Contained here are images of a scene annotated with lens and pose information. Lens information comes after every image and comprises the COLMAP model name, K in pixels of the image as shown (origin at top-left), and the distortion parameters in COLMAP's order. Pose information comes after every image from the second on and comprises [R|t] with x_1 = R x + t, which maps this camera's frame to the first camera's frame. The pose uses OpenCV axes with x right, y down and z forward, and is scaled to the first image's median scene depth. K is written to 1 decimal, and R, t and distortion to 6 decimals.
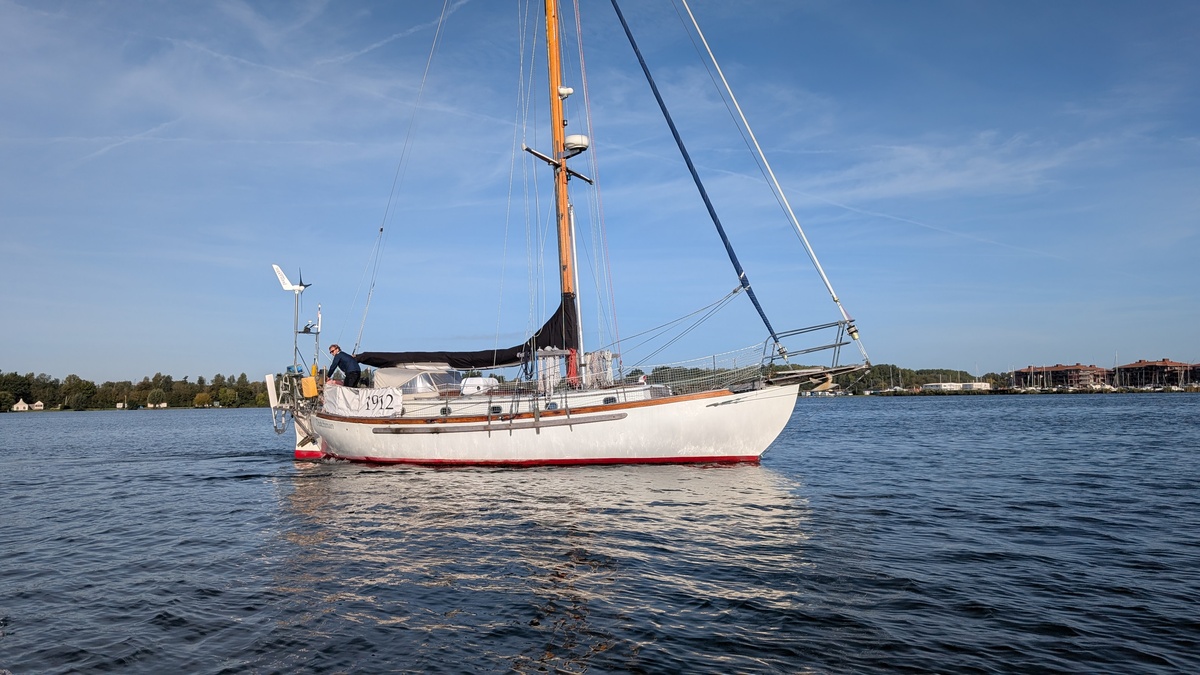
lens RADIAL K [[914.8, 0, 559.4], [0, 914.8, 337.7], [0, 0, 1]] dist [0.001048, -0.001918]
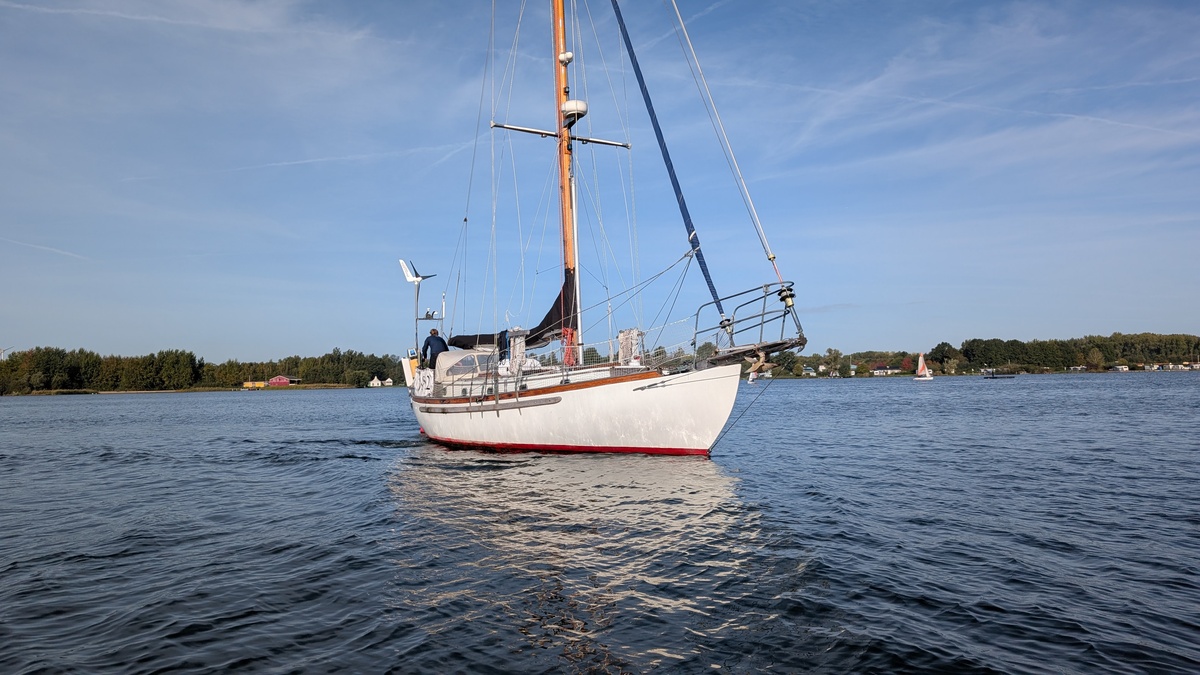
lens RADIAL K [[890.4, 0, 665.3], [0, 890.4, 343.0], [0, 0, 1]] dist [0.002710, -0.001634]
pose [[0.930258, -0.016937, -0.366514, 0.442260], [0.029382, 0.999165, 0.028404, 0.005458], [0.365727, -0.037192, 0.929979, 0.177192]]
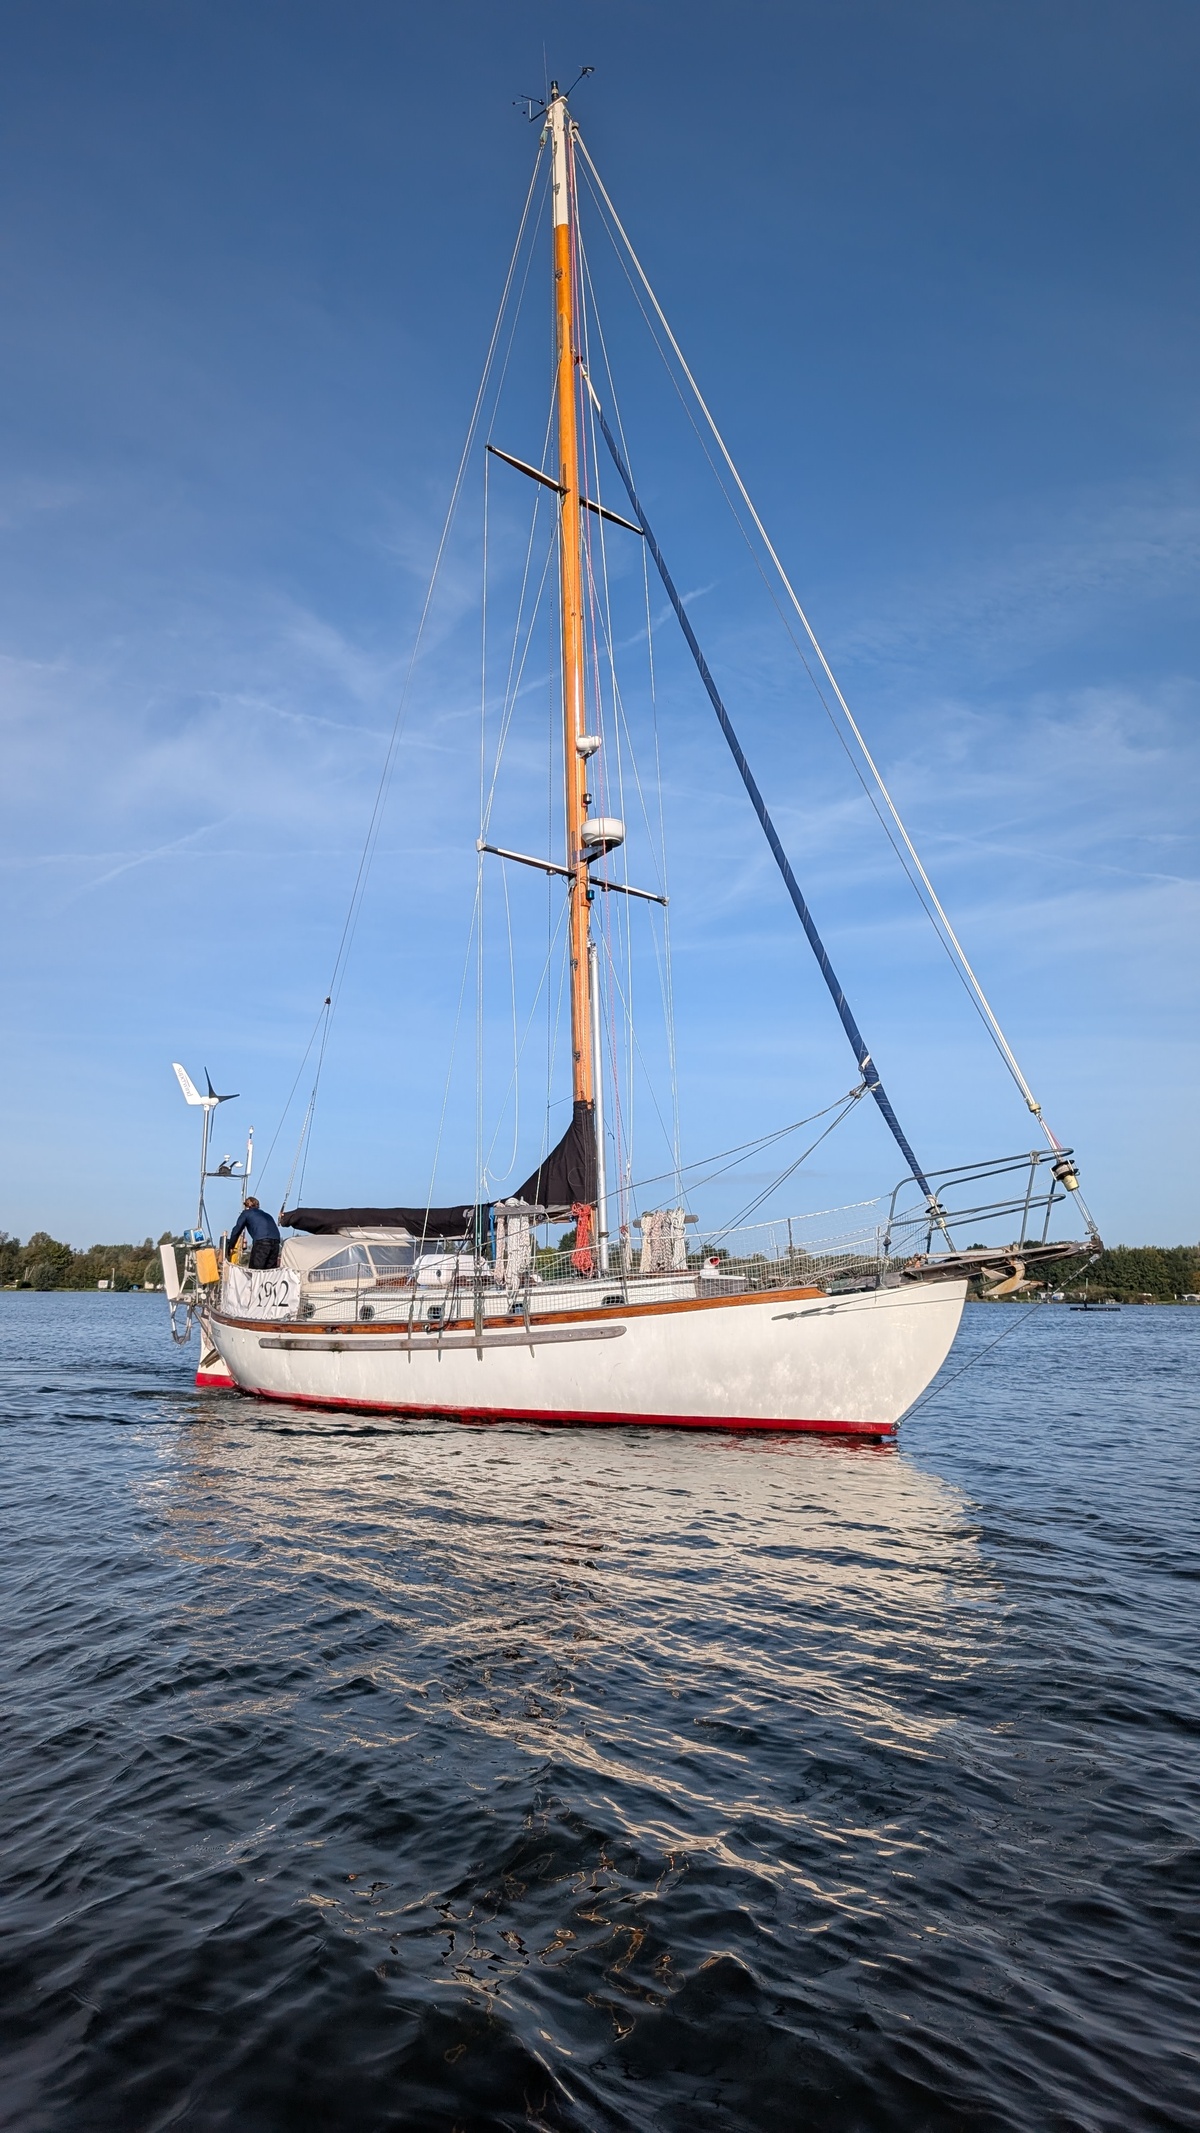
lens RADIAL K [[1601.0, 0, 600.0], [0, 1601.0, 1066.5], [0, 0, 1]] dist [-0.000527, 0.000953]
pose [[0.973767, -0.004161, -0.227507, 0.238895], [-0.012124, 0.997464, -0.070138, -0.002644], [0.227222, 0.071057, 0.971247, 0.070529]]
